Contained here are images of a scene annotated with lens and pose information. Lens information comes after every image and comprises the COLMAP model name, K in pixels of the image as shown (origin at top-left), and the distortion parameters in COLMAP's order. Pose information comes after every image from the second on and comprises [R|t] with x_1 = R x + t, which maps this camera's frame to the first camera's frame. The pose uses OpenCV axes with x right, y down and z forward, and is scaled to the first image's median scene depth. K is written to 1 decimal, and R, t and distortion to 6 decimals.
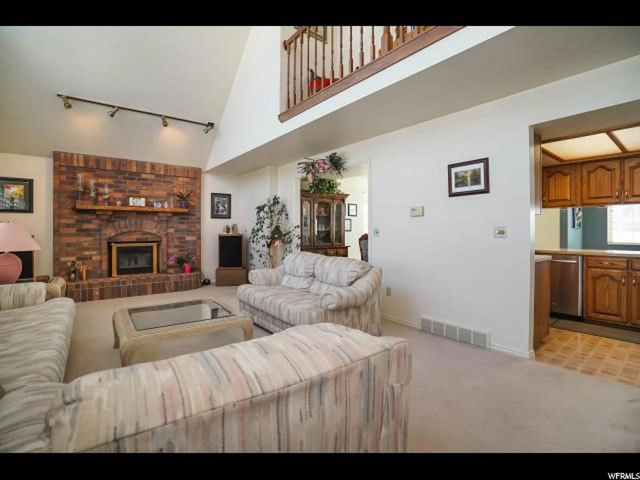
lens RADIAL K [[309.5, 0, 320.9], [0, 309.5, 237.0], [0, 0, 1]] dist [-0.034431, 0.002403]
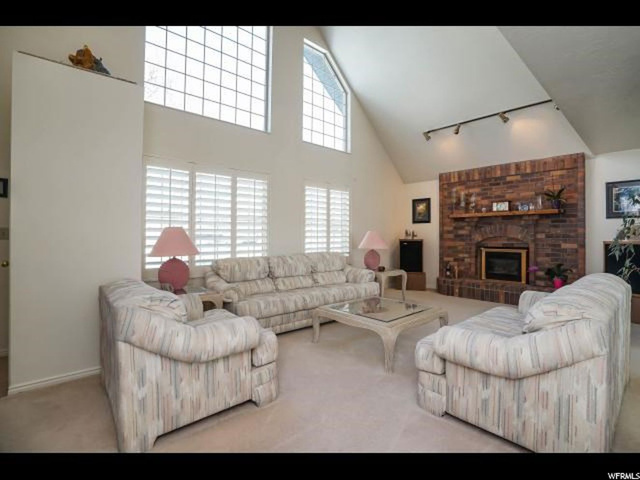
lens RADIAL K [[309.5, 0, 321.3], [0, 309.5, 238.4], [0, 0, 1]] dist [-0.034431, 0.002403]
pose [[0.080009, 0.005970, -0.996776, 0.336204], [-0.022430, 0.999740, 0.004187, -0.004385], [0.996542, 0.022023, 0.080122, 0.355771]]
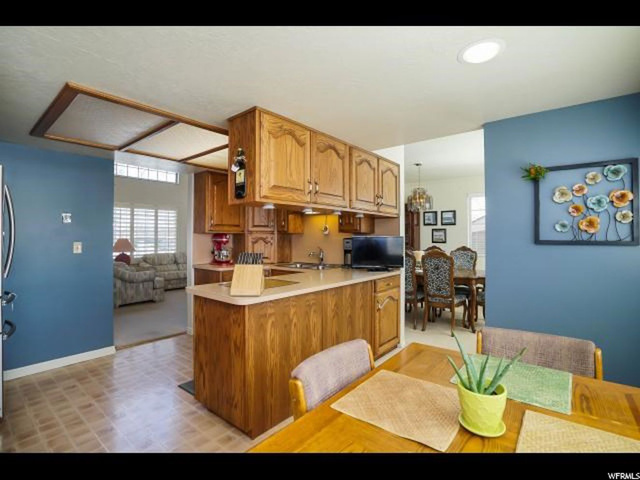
lens RADIAL K [[309.5, 0, 323.2], [0, 309.5, 236.7], [0, 0, 1]] dist [-0.034431, 0.002403]
pose [[0.234047, -0.003173, -0.972220, 1.127089], [-0.019415, 0.999780, -0.007937, -0.030528], [0.972031, 0.020733, 0.233934, 0.624365]]
